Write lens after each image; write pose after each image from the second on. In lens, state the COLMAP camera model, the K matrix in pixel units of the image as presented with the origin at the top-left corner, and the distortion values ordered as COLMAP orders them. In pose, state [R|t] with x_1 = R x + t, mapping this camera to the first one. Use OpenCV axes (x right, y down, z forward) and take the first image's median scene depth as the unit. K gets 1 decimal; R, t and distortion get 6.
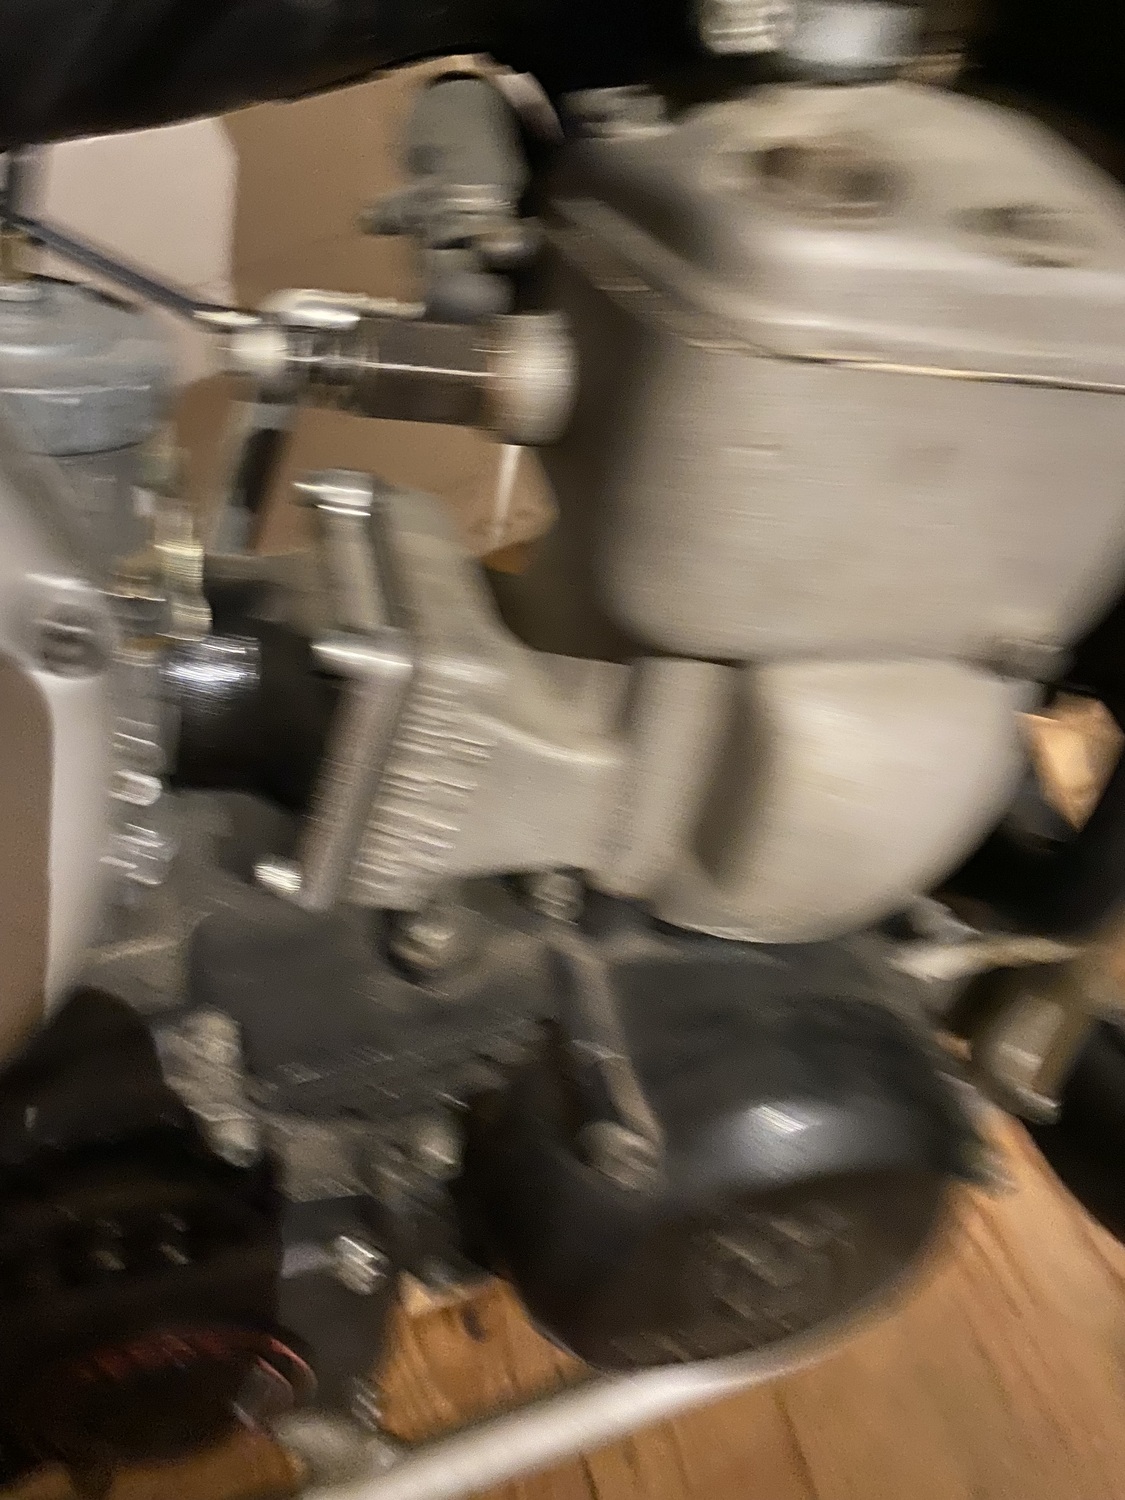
lens RADIAL K [[1048.3, 0, 562.5], [0, 1048.3, 750.0], [0, 0, 1]] dist [-0.003056, -0.002210]
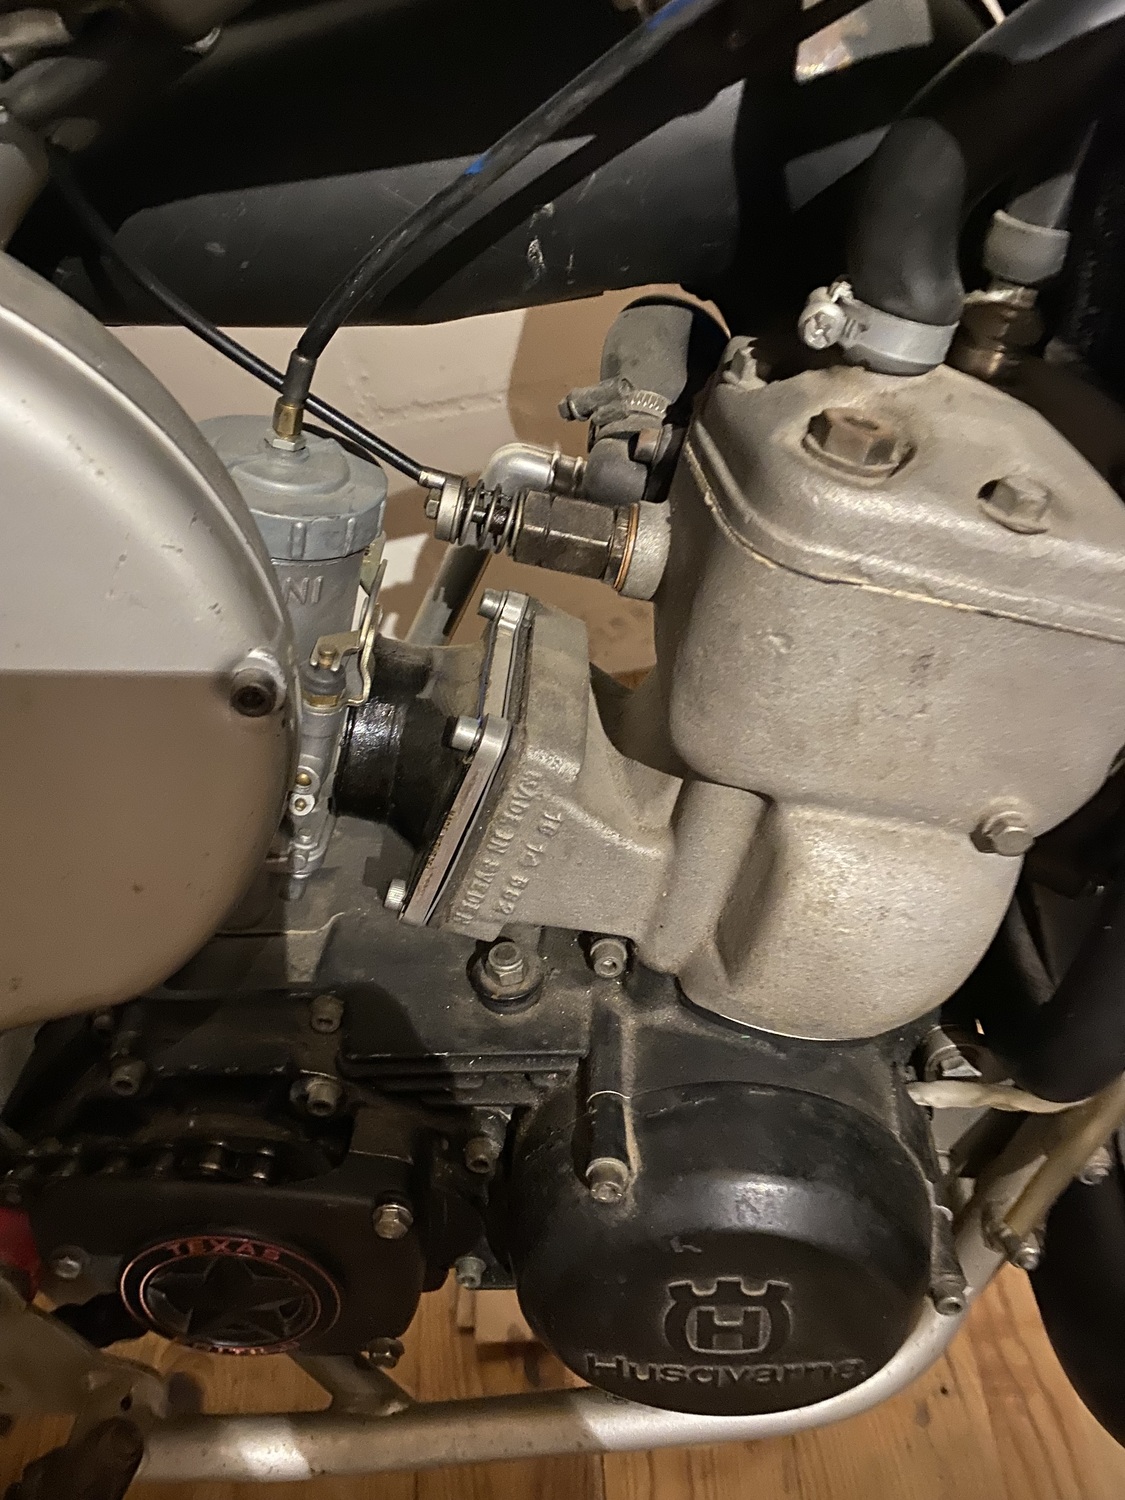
lens RADIAL K [[1048.3, 0, 562.5], [0, 1048.3, 750.0], [0, 0, 1]] dist [-0.003056, -0.002210]
pose [[0.962440, 0.178114, -0.204900, 0.151542], [-0.194740, 0.978771, -0.063901, -0.008927], [0.189169, 0.101403, 0.976695, -0.219449]]
